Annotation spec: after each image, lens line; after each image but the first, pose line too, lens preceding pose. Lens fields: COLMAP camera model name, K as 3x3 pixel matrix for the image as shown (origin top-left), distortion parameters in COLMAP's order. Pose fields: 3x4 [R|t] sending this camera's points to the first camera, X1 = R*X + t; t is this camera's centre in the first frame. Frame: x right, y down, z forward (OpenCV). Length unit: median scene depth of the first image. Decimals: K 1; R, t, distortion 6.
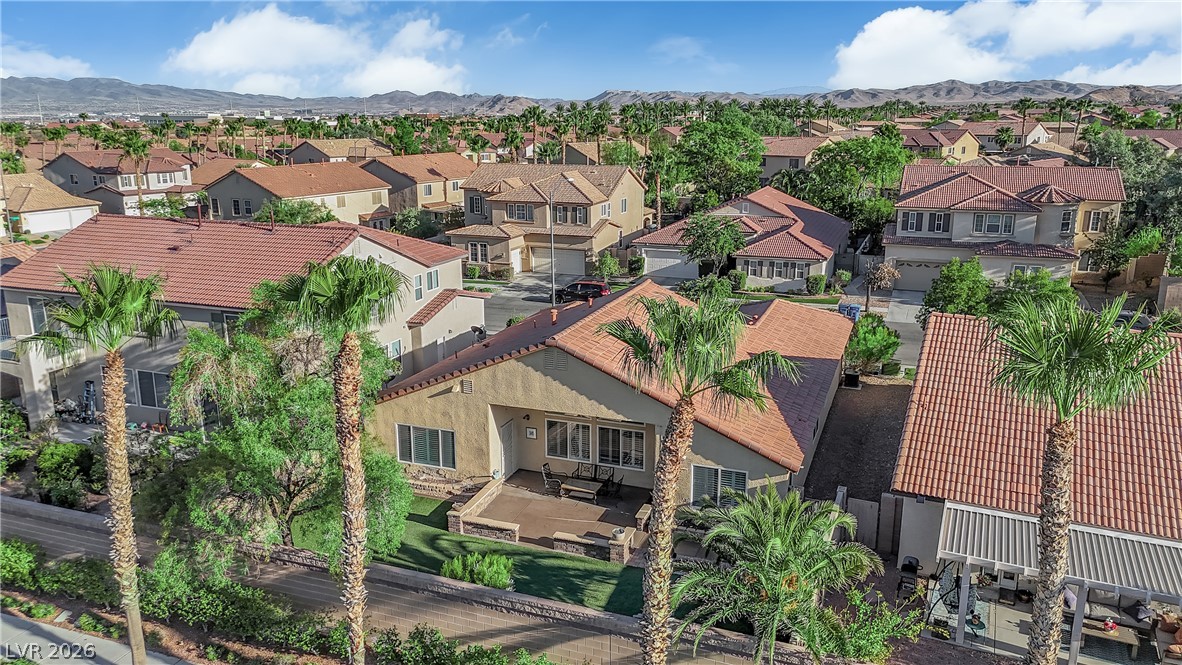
lens RADIAL K [[873.9, 0, 591.0], [0, 873.9, 332.5], [0, 0, 1]] dist [0.075426, -0.082809]
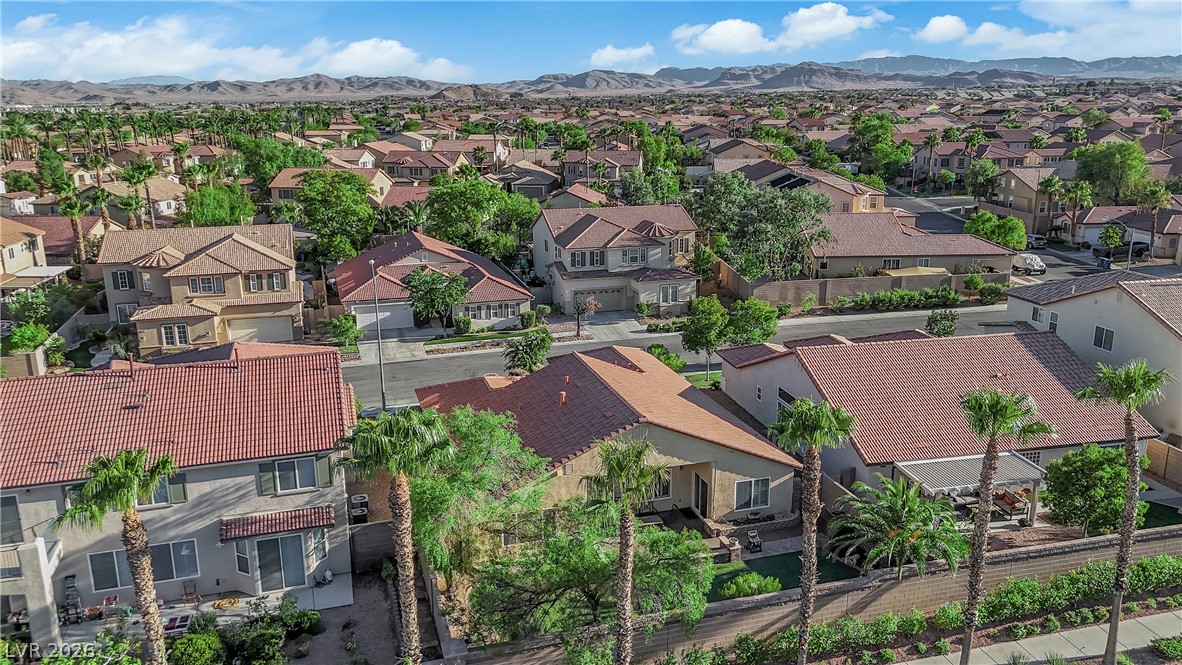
lens RADIAL K [[873.9, 0, 591.0], [0, 873.9, 332.5], [0, 0, 1]] dist [0.075426, -0.082809]
pose [[0.788237, -0.158298, 0.594663, -0.384601], [0.153791, 0.986357, 0.058713, -0.092389], [-0.595845, 0.045174, 0.801828, -0.015046]]
